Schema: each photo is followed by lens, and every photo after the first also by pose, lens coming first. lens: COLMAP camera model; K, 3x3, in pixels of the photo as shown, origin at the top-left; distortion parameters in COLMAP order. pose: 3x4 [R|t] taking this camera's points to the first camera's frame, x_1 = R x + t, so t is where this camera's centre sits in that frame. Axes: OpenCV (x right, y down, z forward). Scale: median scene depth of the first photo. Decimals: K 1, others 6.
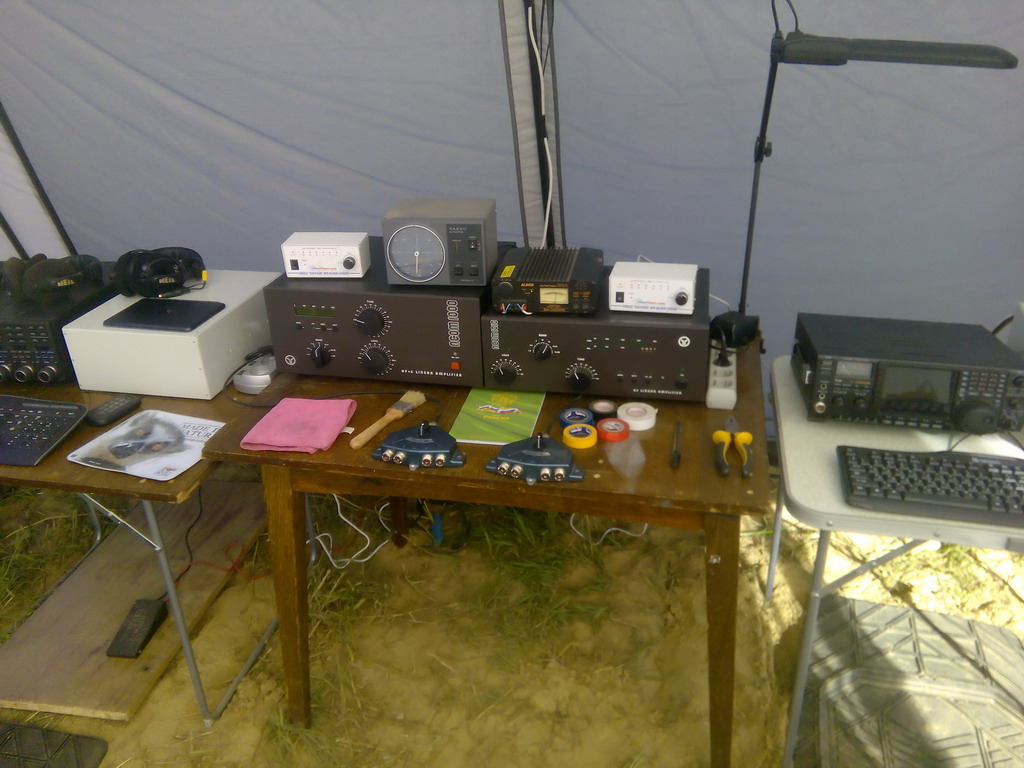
lens RADIAL K [[832.0, 0, 510.9], [0, 832.0, 395.4], [0, 0, 1]] dist [0.114411, -0.189758]
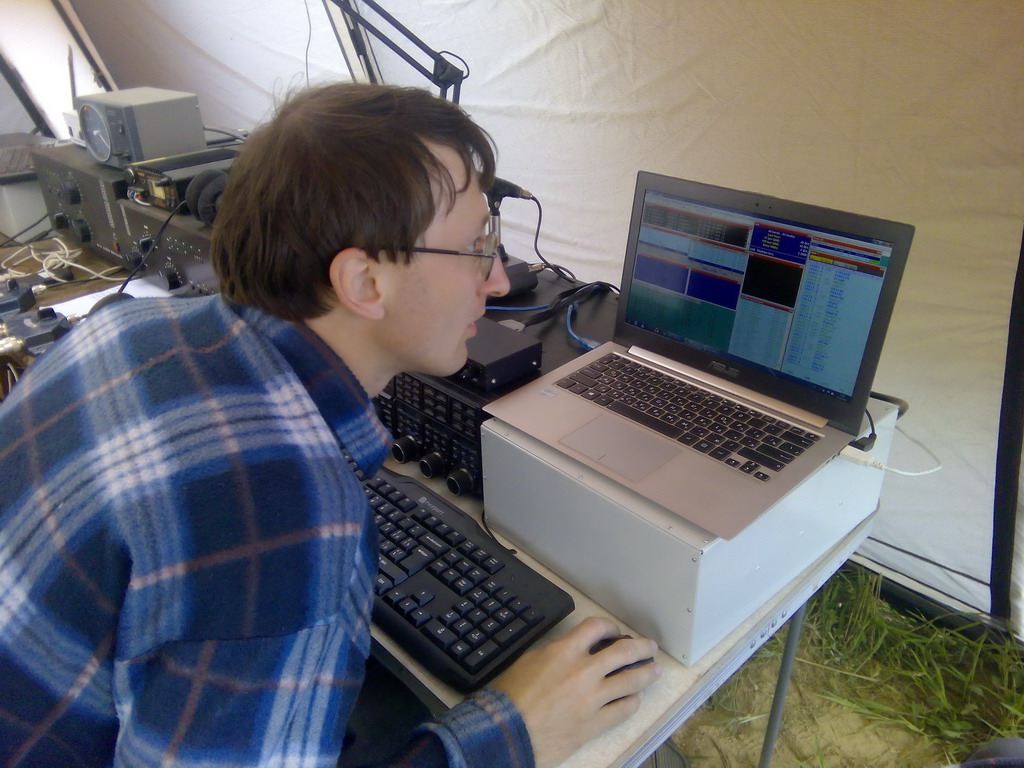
lens RADIAL K [[832.0, 0, 510.9], [0, 832.0, 395.4], [0, 0, 1]] dist [0.114411, -0.189758]
pose [[0.834182, 0.260809, -0.485921, 0.931135], [-0.241797, 0.964868, 0.102780, -0.086864], [0.495656, 0.031757, 0.867938, 0.347409]]
